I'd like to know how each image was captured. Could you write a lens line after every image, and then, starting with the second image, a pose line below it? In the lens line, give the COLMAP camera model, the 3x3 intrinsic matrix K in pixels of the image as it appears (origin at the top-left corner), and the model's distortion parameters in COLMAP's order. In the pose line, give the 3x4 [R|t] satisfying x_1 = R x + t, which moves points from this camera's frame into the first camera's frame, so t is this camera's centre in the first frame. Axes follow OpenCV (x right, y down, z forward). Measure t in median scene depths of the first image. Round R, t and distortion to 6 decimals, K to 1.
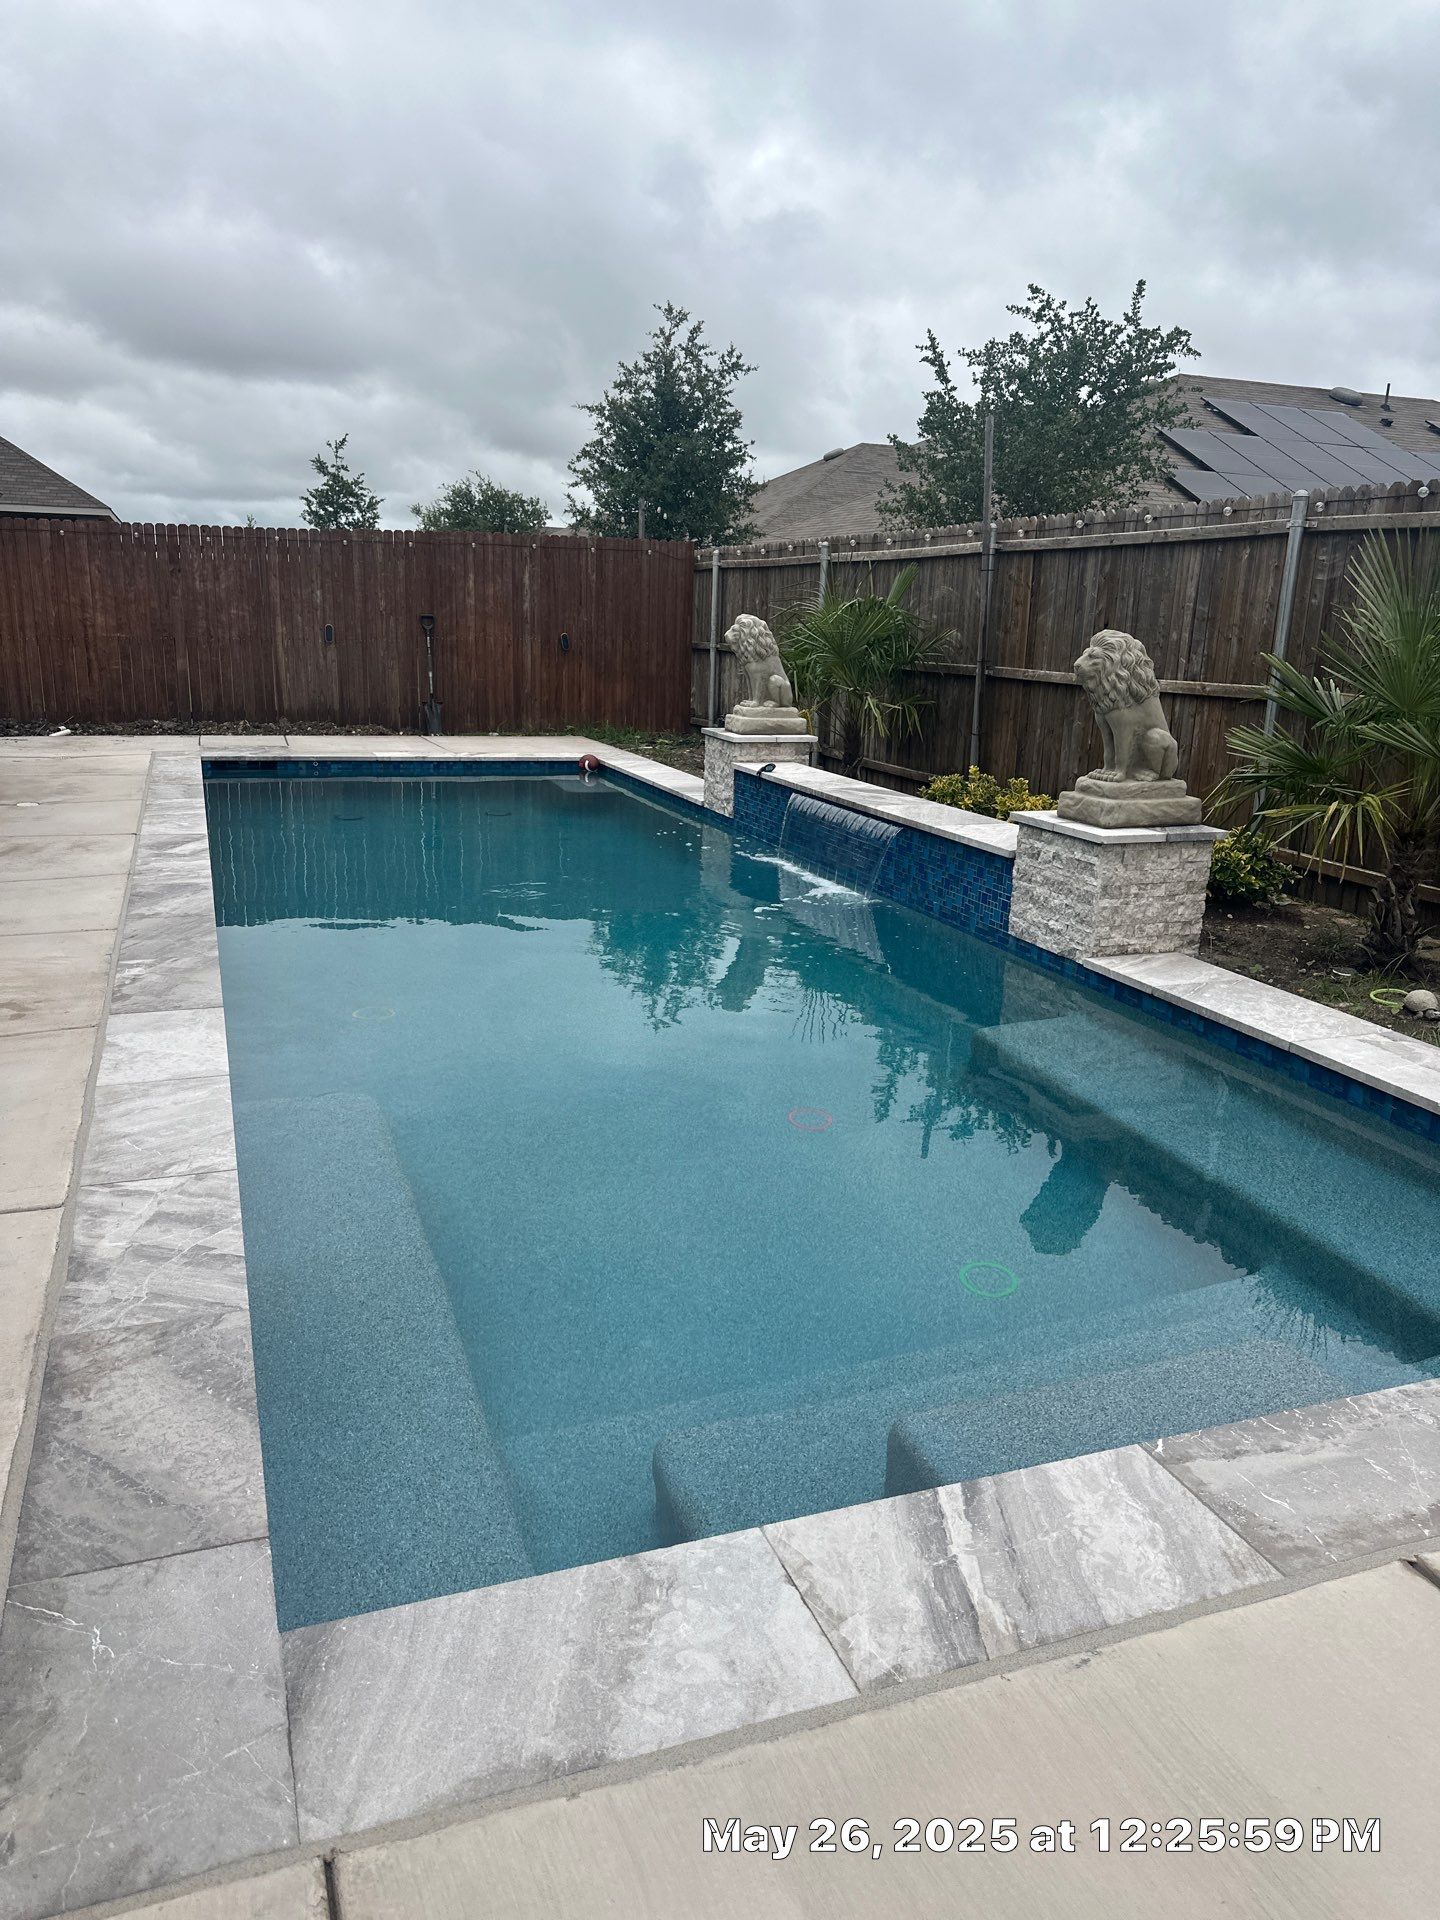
lens RADIAL K [[1338.7, 0, 720.0], [0, 1338.7, 960.0], [0, 0, 1]] dist [0.091725, -0.118599]
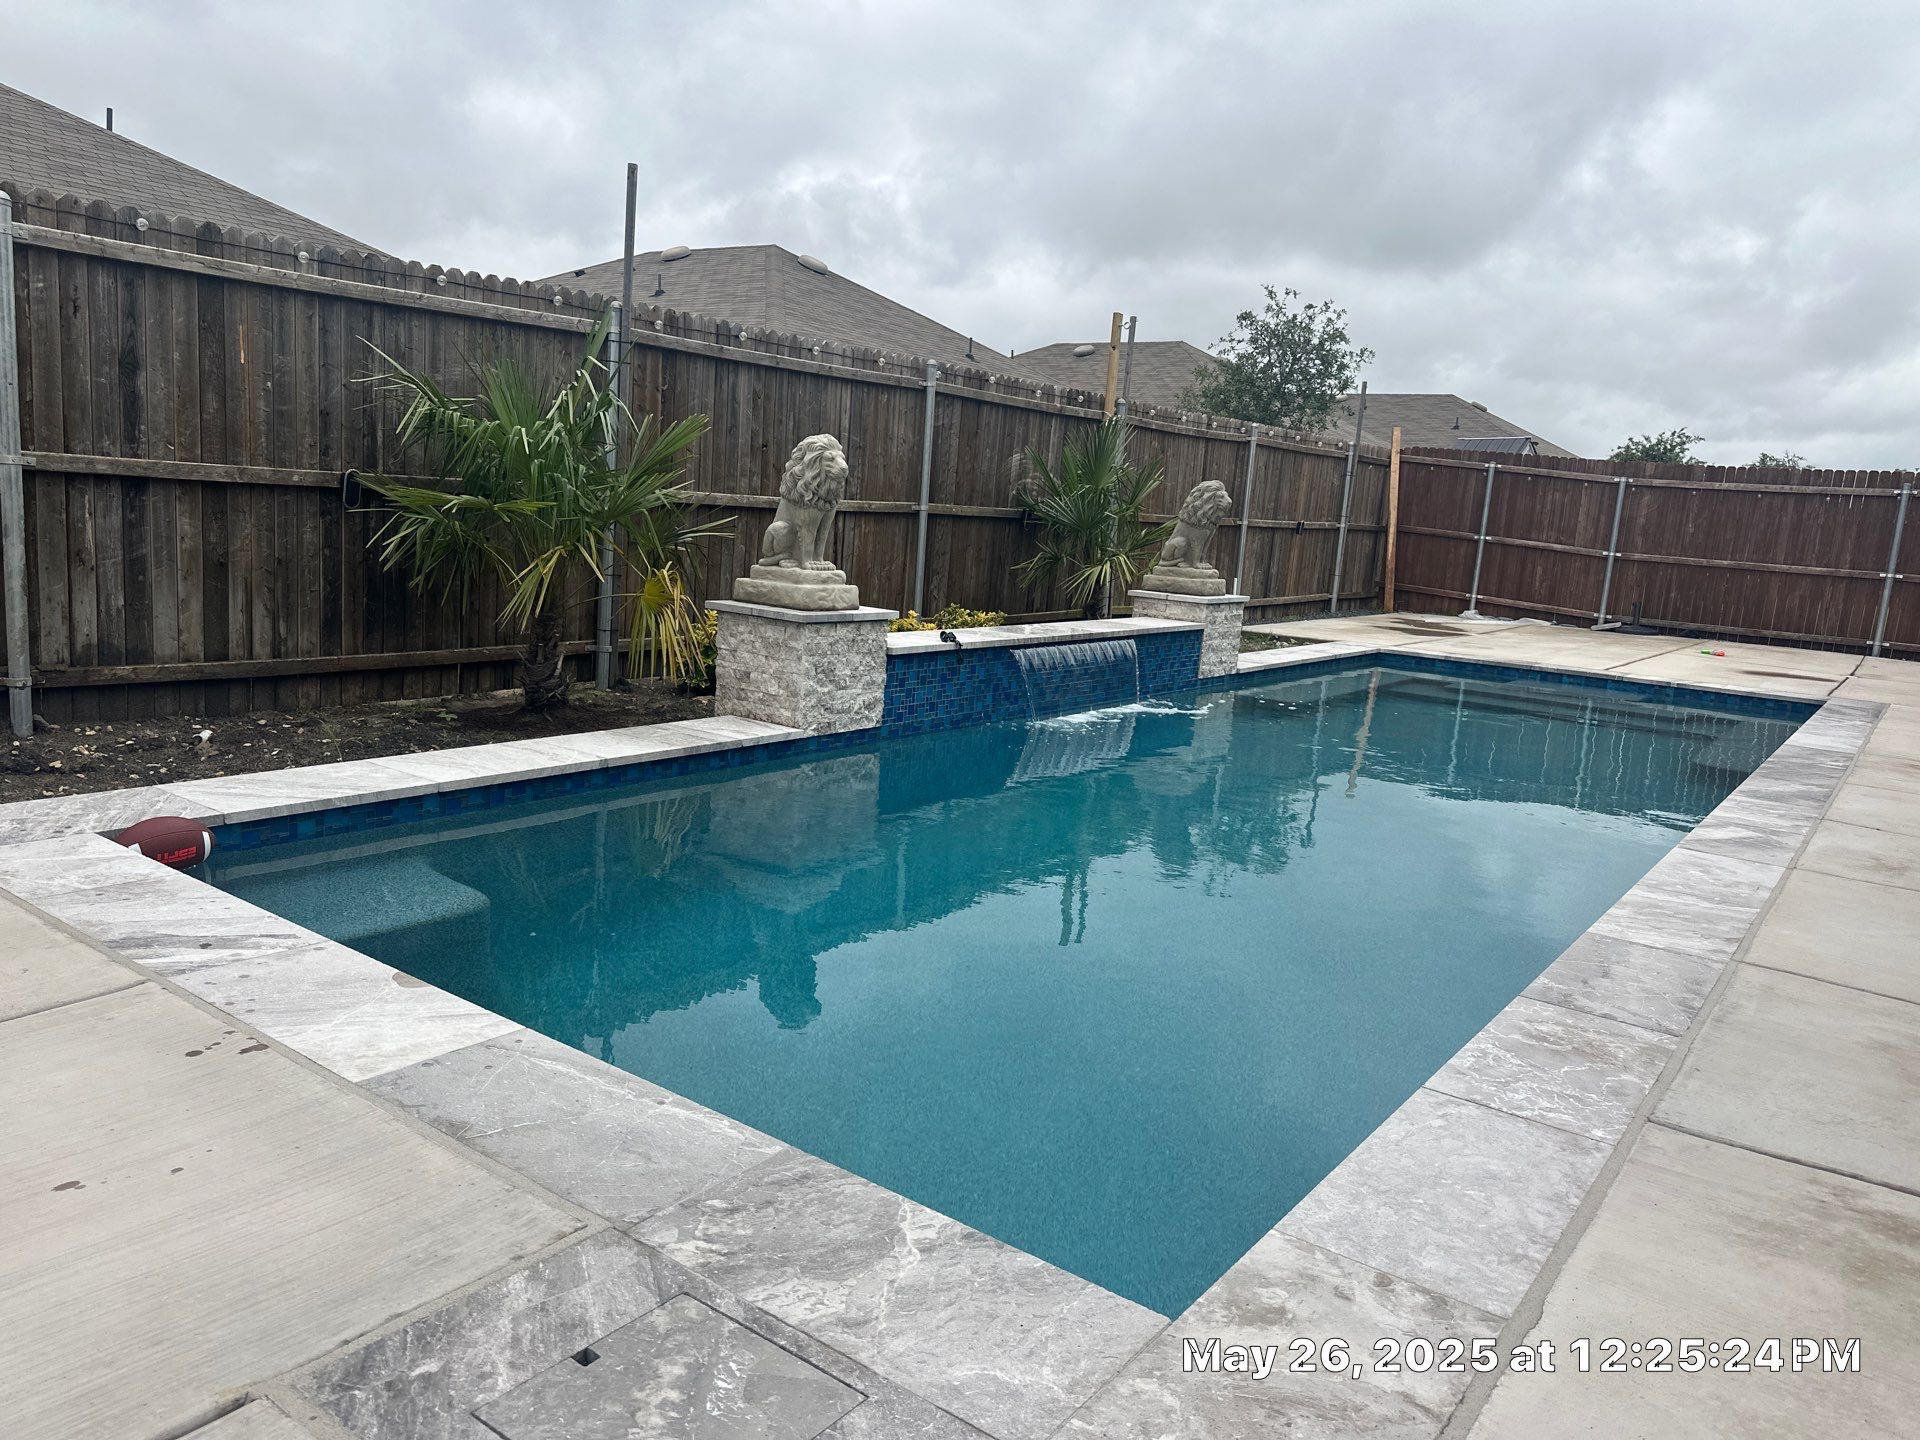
lens RADIAL K [[1338.7, 0, 956.4], [0, 1338.7, 722.0], [0, 0, 1]] dist [0.091725, -0.118599]
pose [[-0.533887, -0.205461, 0.820214, -0.761356], [0.132334, 0.937772, 0.321047, -0.424731], [-0.835136, 0.279945, -0.473474, 1.681152]]
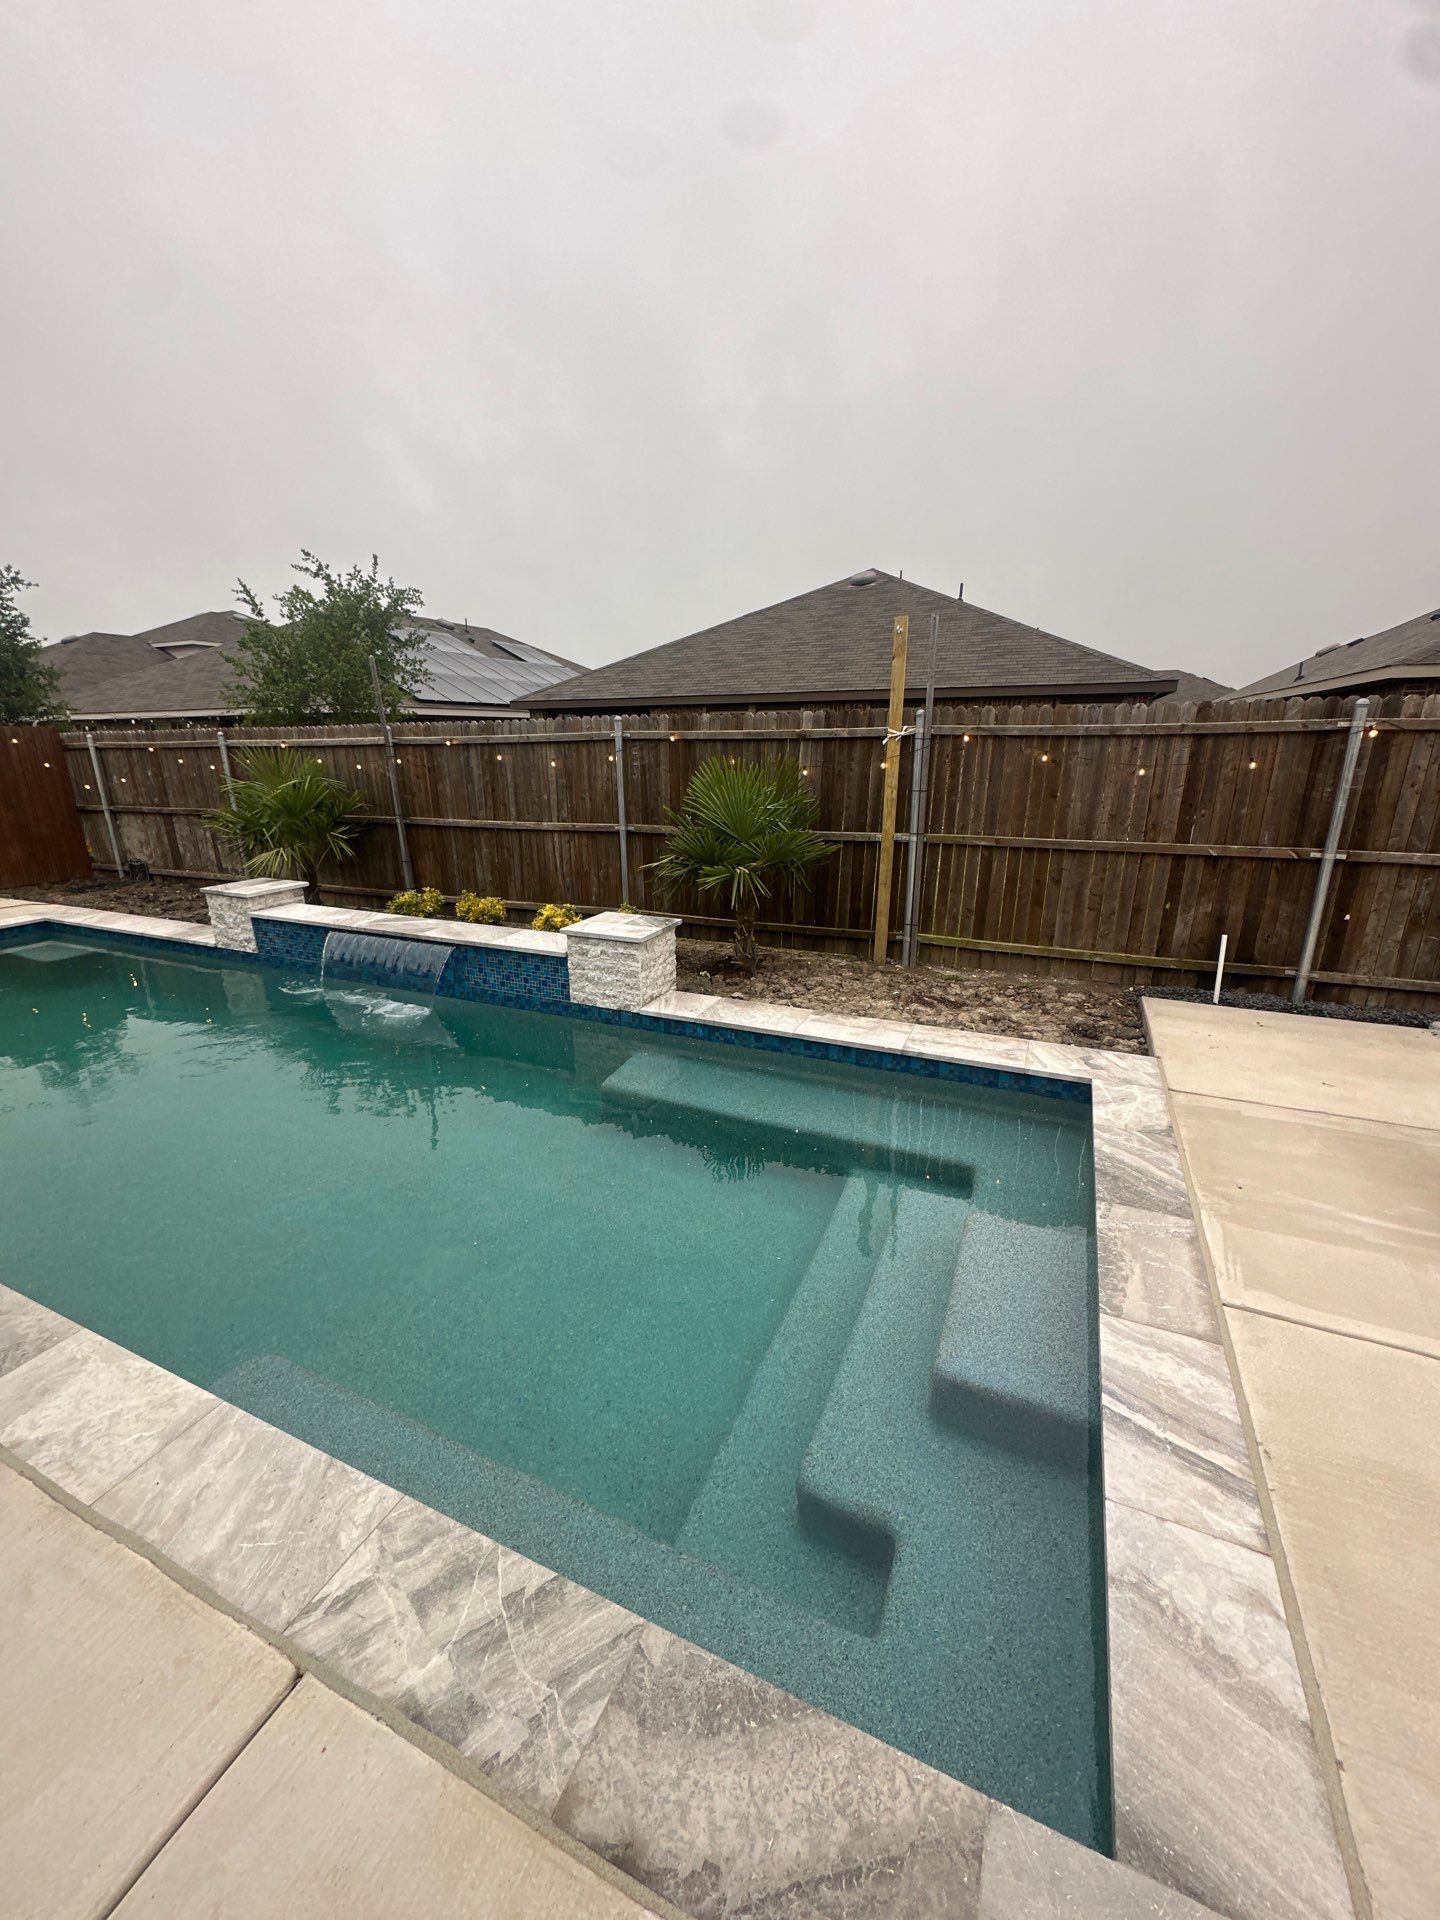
lens RADIAL K [[755.4, 0, 720.7], [0, 755.4, 971.7], [0, 0, 1]] dist [-0.000751, 0.000070]
pose [[0.707578, -0.243975, 0.663181, -0.215484], [0.208332, 0.968817, 0.134136, -0.119614], [-0.675227, 0.043250, 0.736341, 0.179183]]
